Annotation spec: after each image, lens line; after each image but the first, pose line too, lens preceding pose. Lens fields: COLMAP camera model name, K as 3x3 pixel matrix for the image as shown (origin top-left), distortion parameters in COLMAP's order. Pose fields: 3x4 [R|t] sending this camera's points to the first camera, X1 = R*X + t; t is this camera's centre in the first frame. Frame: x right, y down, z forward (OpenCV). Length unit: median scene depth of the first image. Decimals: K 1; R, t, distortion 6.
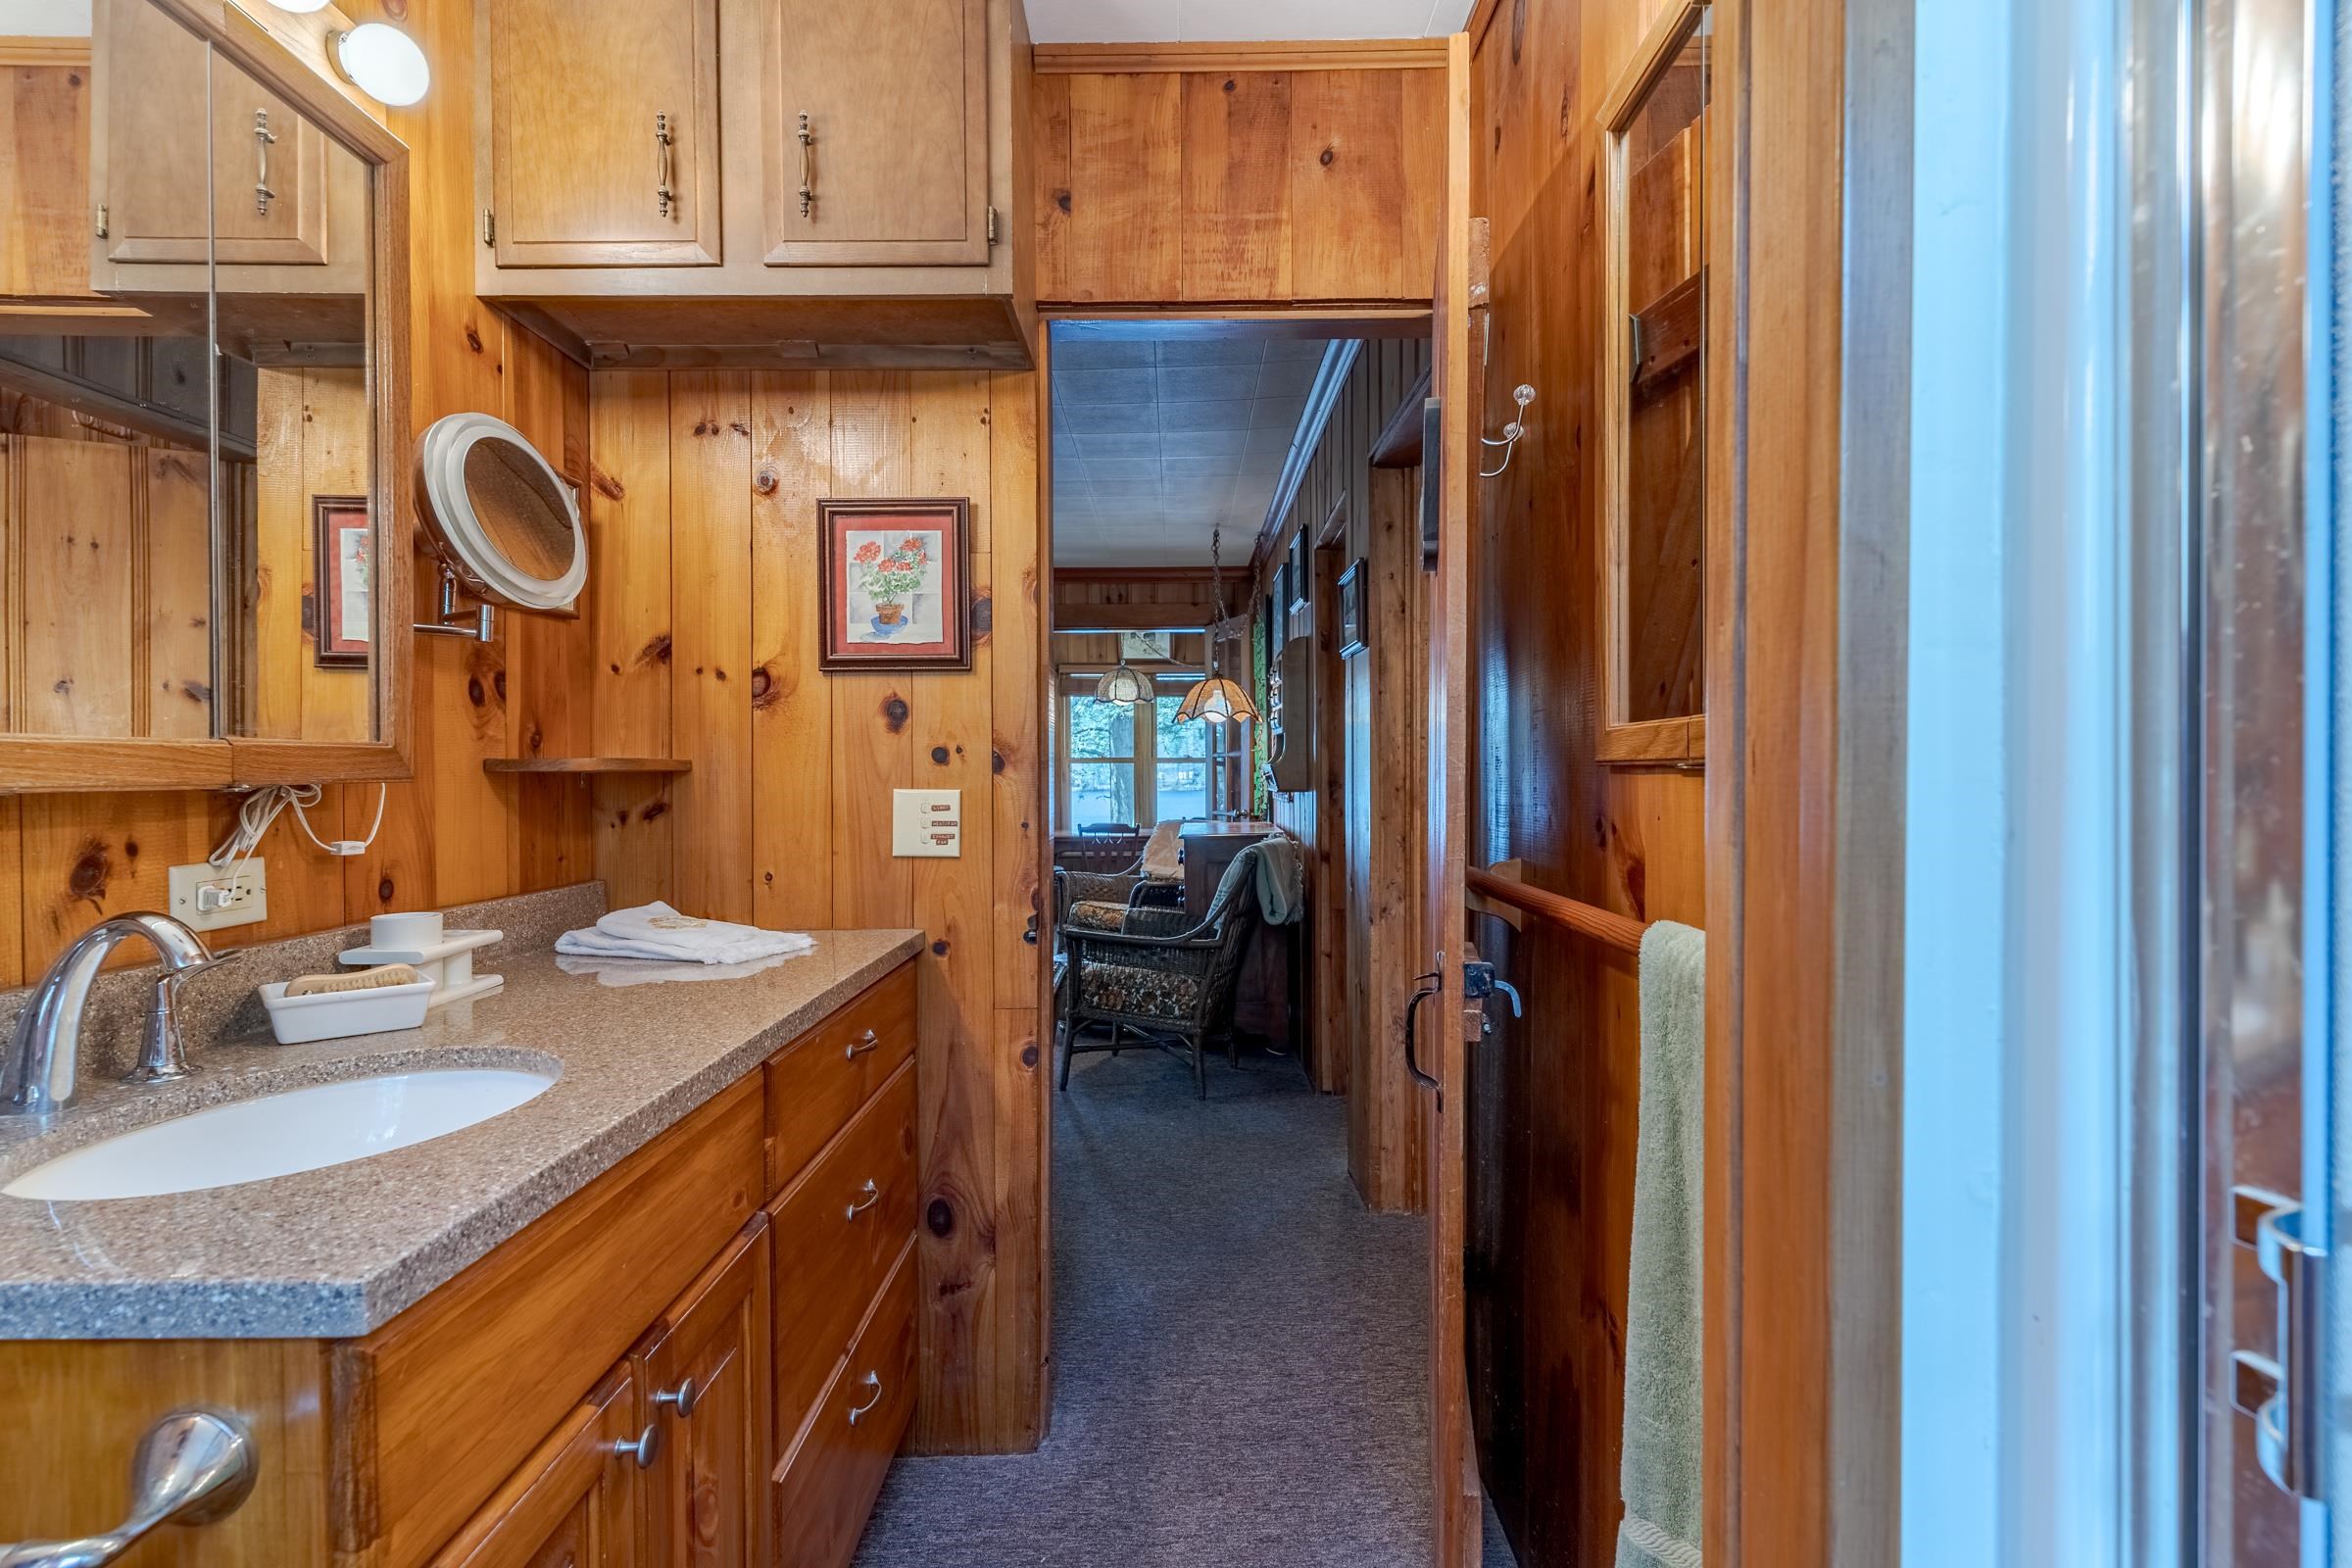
lens RADIAL K [[1117.4, 0, 1177.6], [0, 1117.4, 787.5], [0, 0, 1]] dist [0.001971, 0.000229]
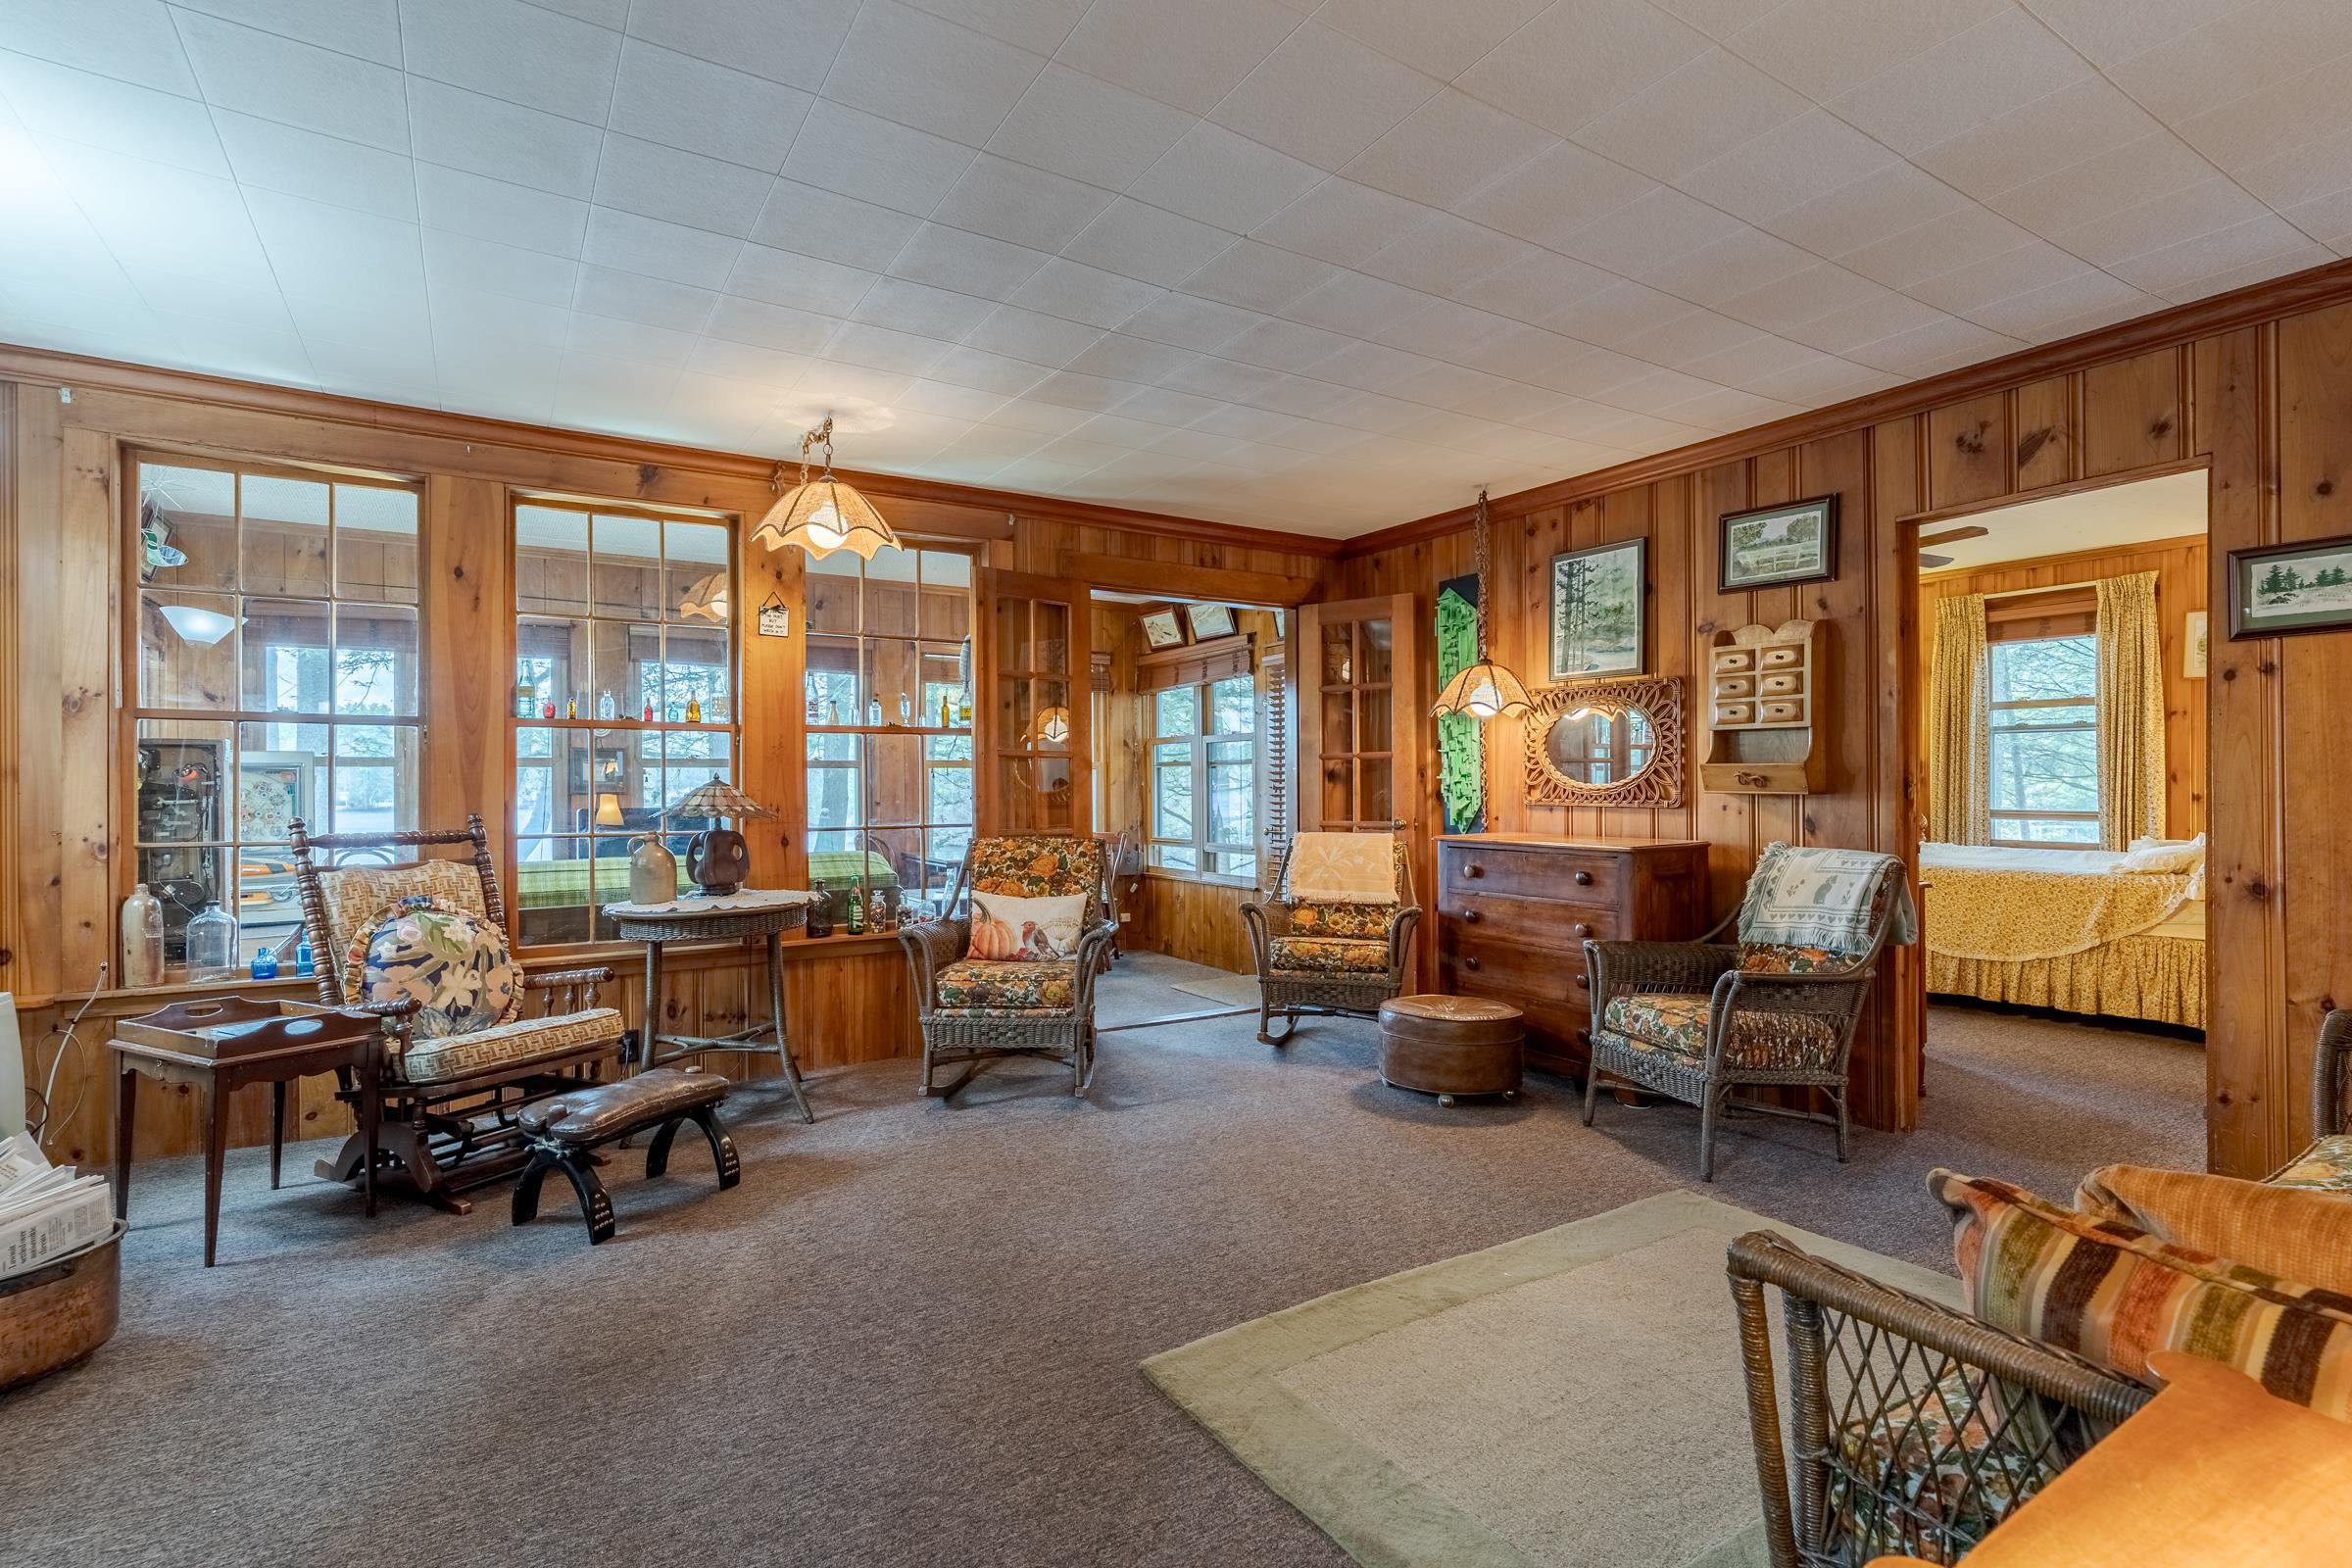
lens RADIAL K [[1122.0, 0, 1170.3], [0, 1122.0, 787.1], [0, 0, 1]] dist [0.004446, -0.001784]
pose [[0.850515, 0.000266, 0.525951, -0.587614], [0.007360, 0.999896, -0.012407, 0.004880], [-0.525900, 0.014424, 0.850424, 0.380713]]
